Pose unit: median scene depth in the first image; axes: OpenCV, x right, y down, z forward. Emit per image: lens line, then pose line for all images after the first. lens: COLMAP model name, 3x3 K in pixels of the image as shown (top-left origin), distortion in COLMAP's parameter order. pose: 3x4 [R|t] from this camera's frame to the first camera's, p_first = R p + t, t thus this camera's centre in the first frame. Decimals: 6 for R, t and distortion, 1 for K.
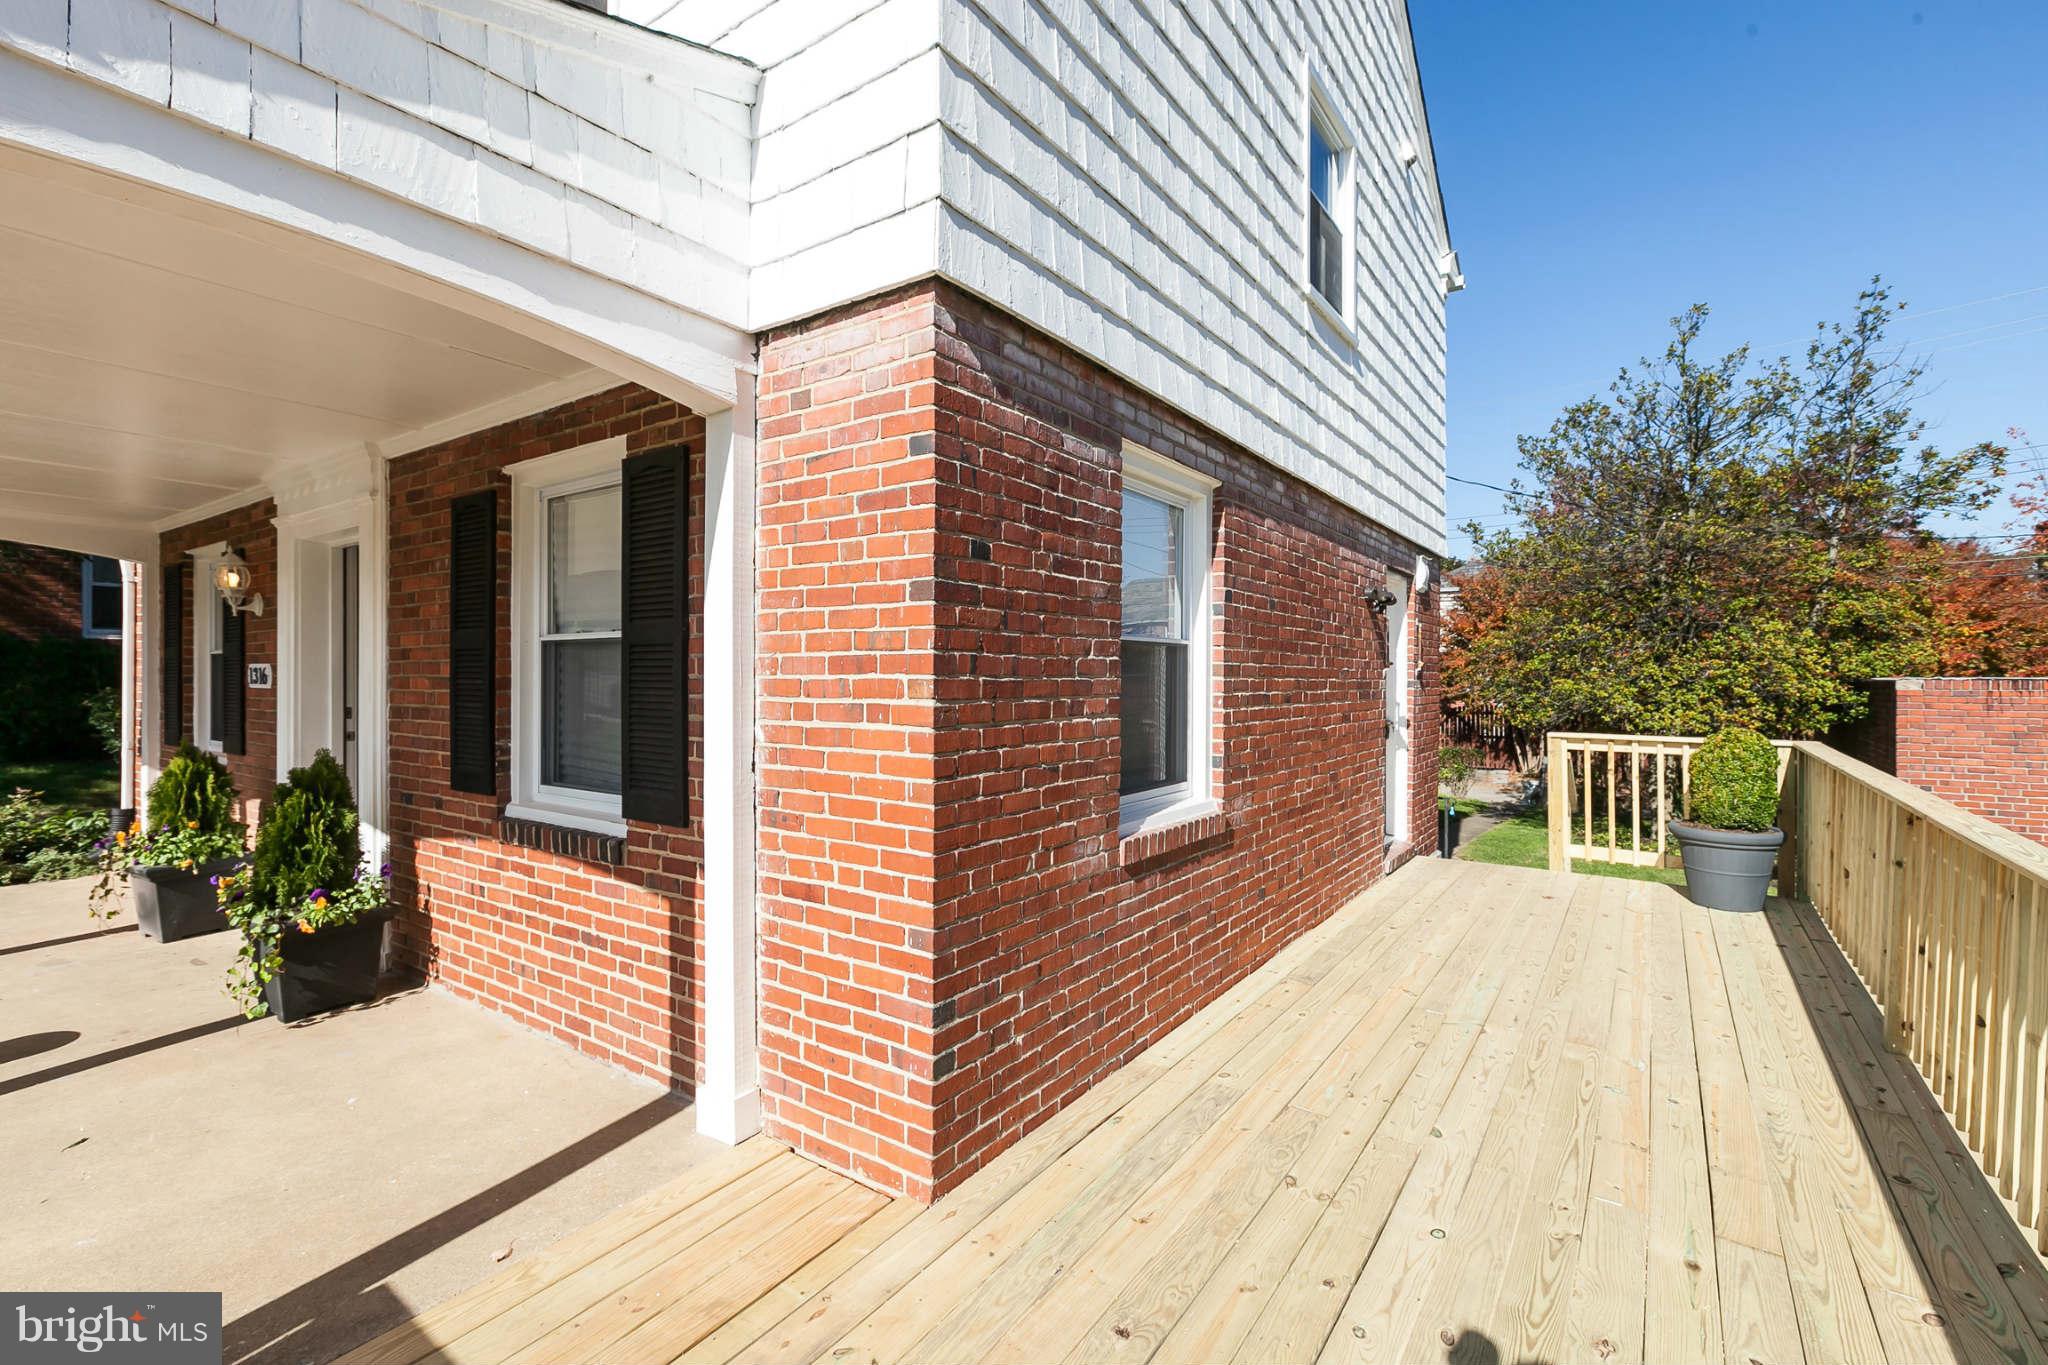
lens RADIAL K [[905.8, 0, 1024.0], [0, 905.8, 682.5], [0, 0, 1]] dist [-0.000205, -0.001260]
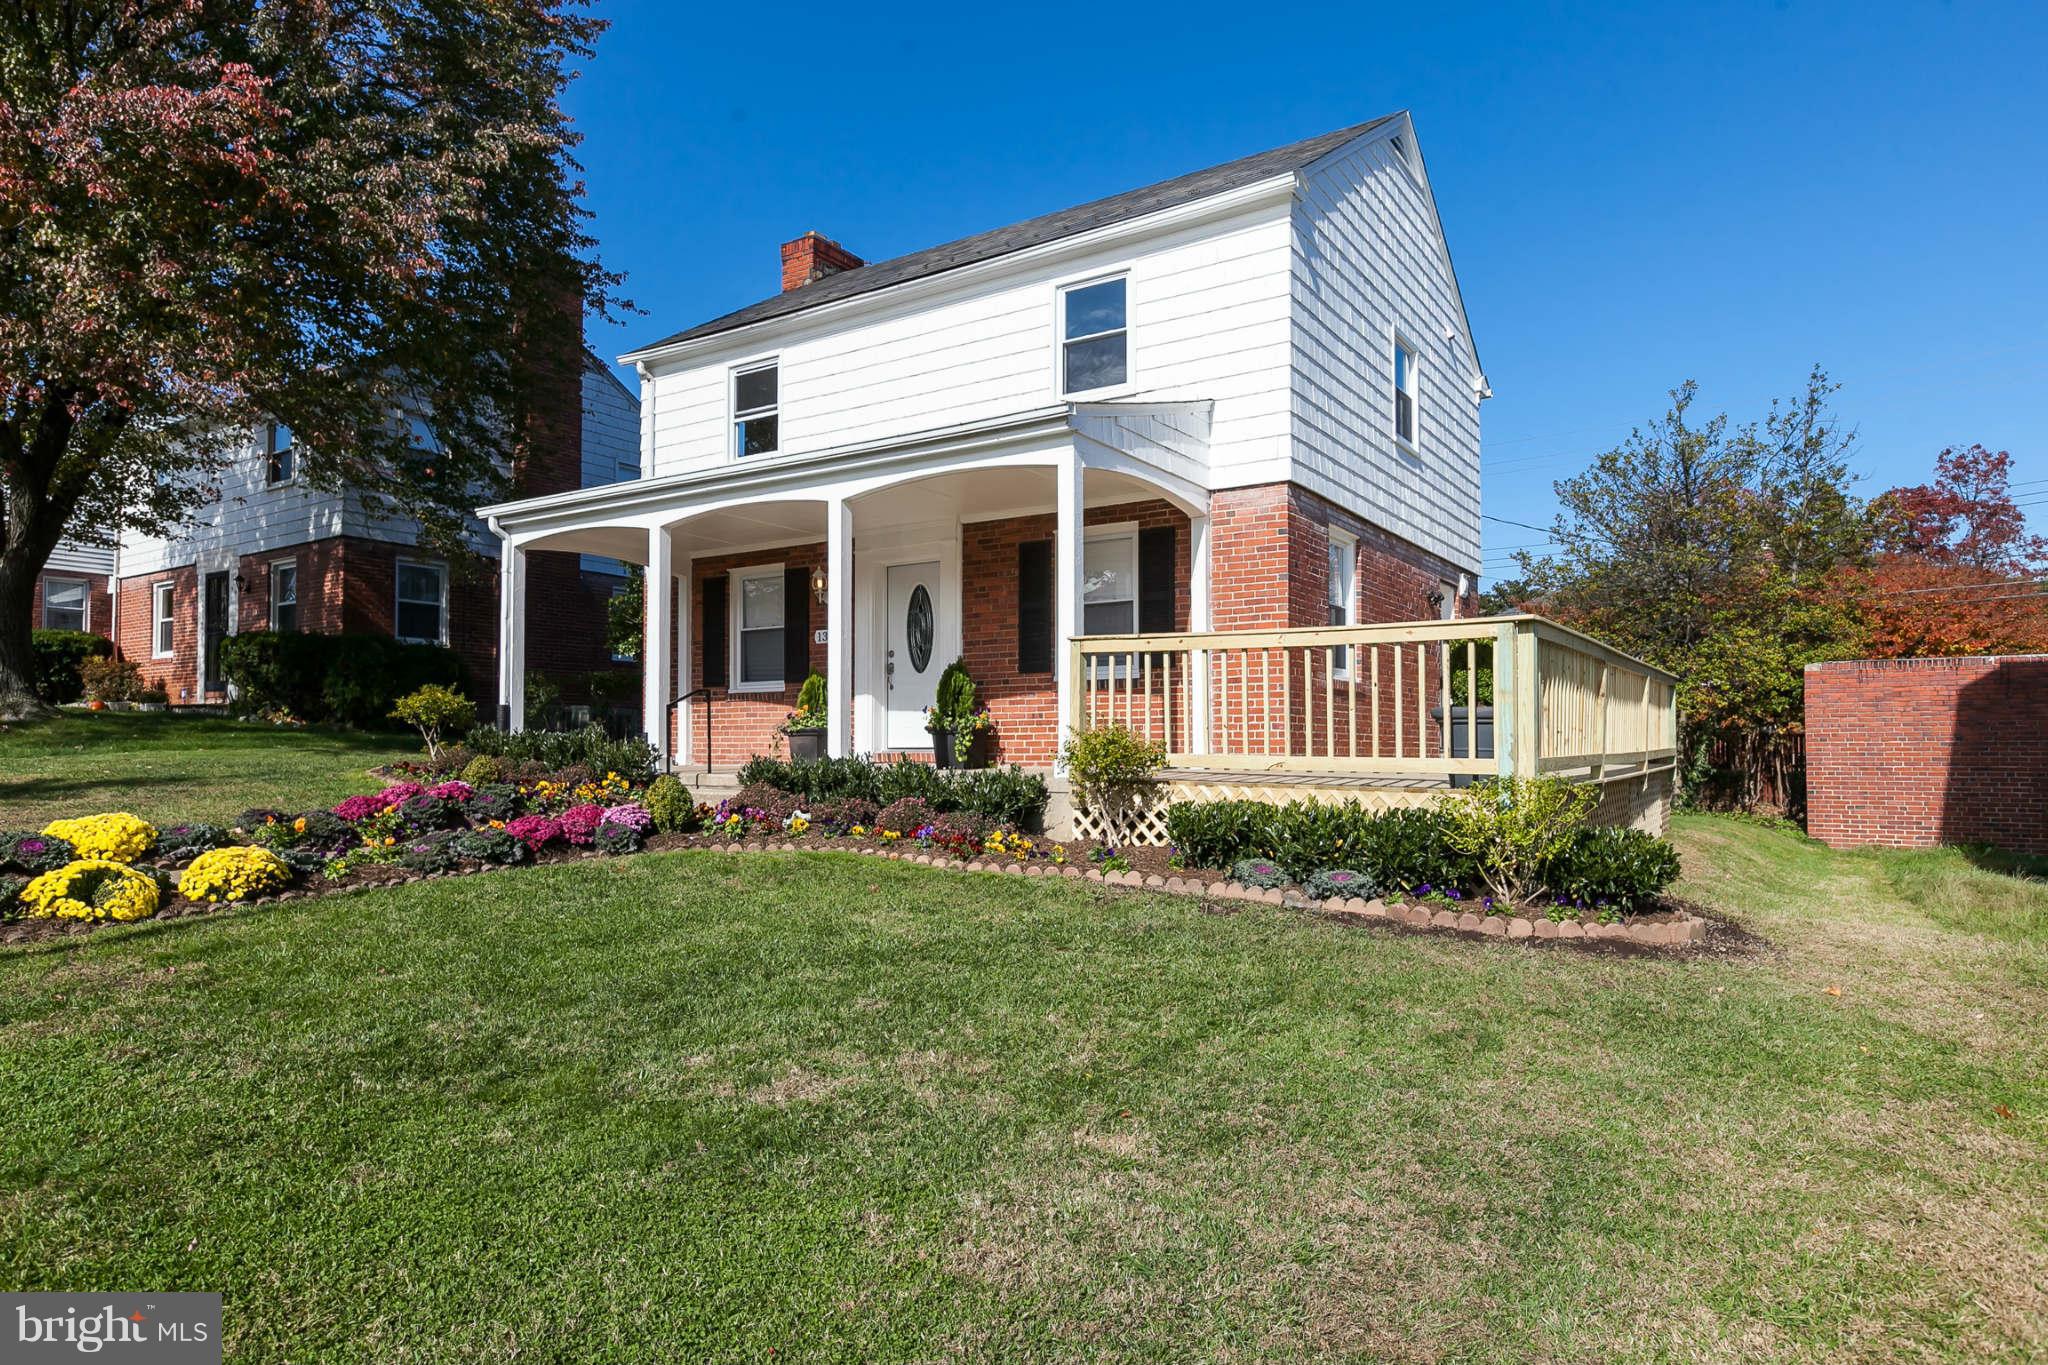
lens RADIAL K [[1178.0, 0, 1027.8], [0, 1178.0, 718.6], [0, 0, 1]] dist [-0.003584, -0.000496]
pose [[0.999760, -0.001068, 0.021889, -0.517252], [0.001704, 0.999576, -0.029069, 0.241365], [-0.021849, 0.029099, 0.999338, -1.455190]]
